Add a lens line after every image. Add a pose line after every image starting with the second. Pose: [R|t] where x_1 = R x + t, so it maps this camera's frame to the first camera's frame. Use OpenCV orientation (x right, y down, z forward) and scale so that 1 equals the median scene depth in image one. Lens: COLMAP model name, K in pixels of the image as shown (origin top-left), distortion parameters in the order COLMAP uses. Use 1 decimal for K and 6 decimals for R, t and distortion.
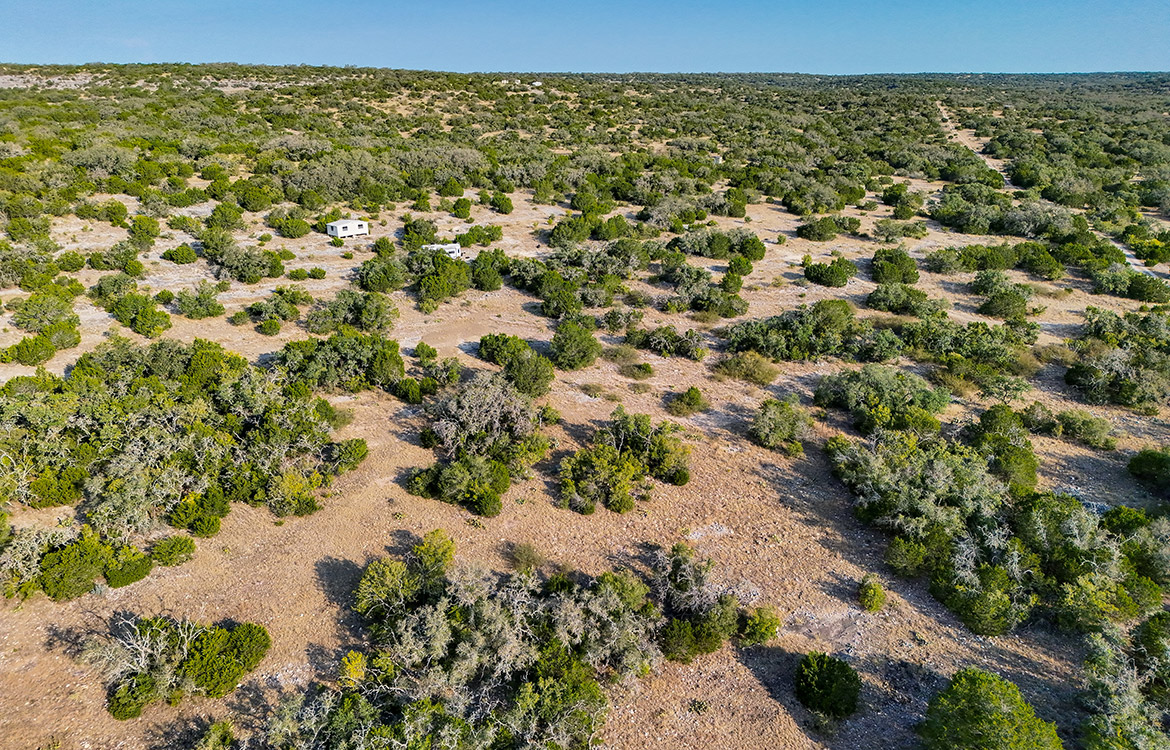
lens RADIAL K [[815.4, 0, 586.3], [0, 815.4, 382.6], [0, 0, 1]] dist [0.067395, -0.058449]
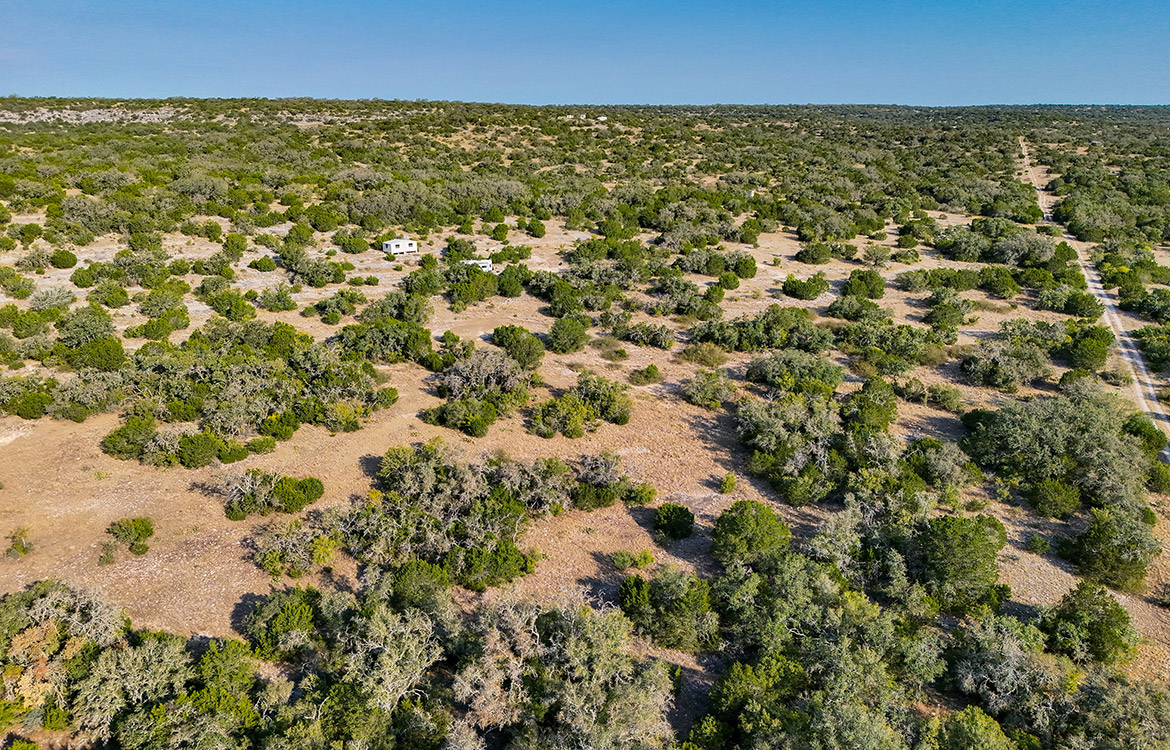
lens RADIAL K [[886.9, 0, 588.1], [0, 886.9, 388.5], [0, 0, 1]] dist [0.084363, -0.097165]
pose [[0.996003, 0.027337, -0.085036, 0.095688], [-0.031711, 0.998220, -0.050516, 0.073964], [0.083504, 0.053010, 0.995097, -0.246428]]
